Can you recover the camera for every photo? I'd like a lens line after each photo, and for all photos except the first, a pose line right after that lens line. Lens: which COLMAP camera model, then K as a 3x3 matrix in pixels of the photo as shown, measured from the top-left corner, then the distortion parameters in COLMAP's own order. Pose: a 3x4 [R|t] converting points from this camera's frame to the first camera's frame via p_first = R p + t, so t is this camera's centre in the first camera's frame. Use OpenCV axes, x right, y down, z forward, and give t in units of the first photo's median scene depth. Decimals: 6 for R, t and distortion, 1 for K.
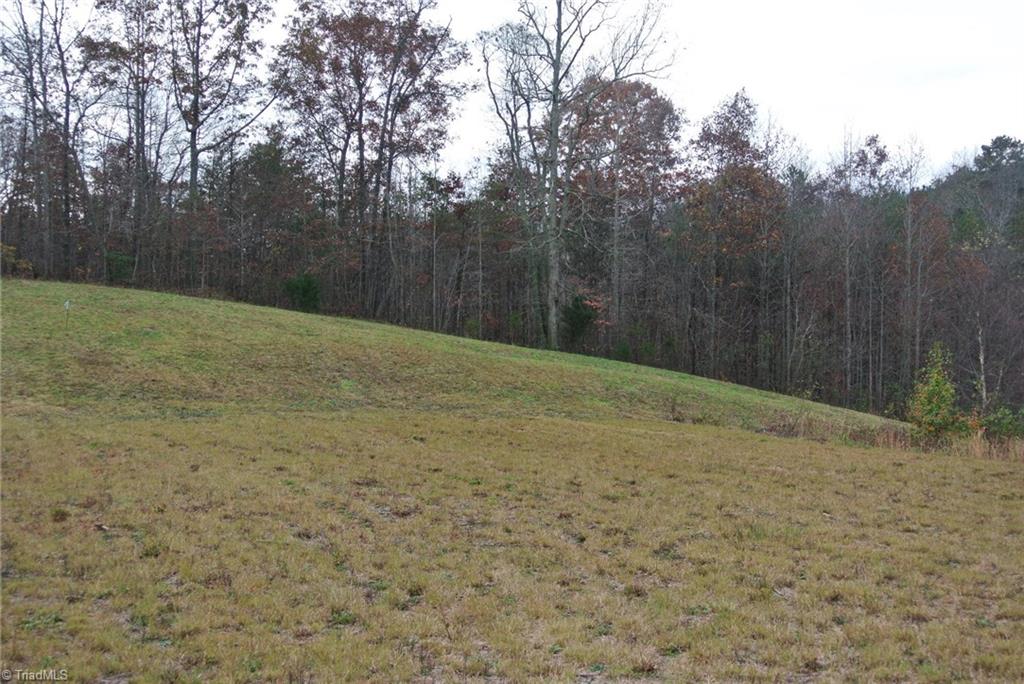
lens RADIAL K [[1311.5, 0, 509.7], [0, 1311.5, 344.7], [0, 0, 1]] dist [-0.042649, 0.000000]
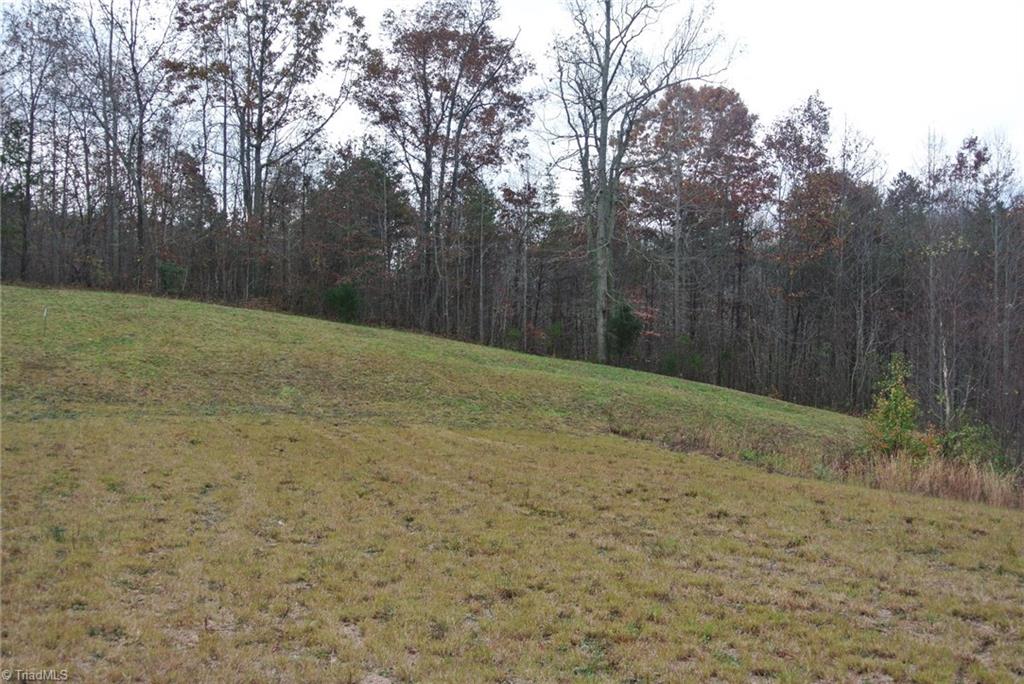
lens RADIAL K [[1311.5, 0, 511.8], [0, 1311.5, 338.6], [0, 0, 1]] dist [-0.042649, 0.000000]
pose [[0.985107, 0.004900, -0.171870, 0.123380], [-0.007591, 0.999859, -0.015005, 0.001956], [0.171772, 0.016086, 0.985005, 0.018930]]
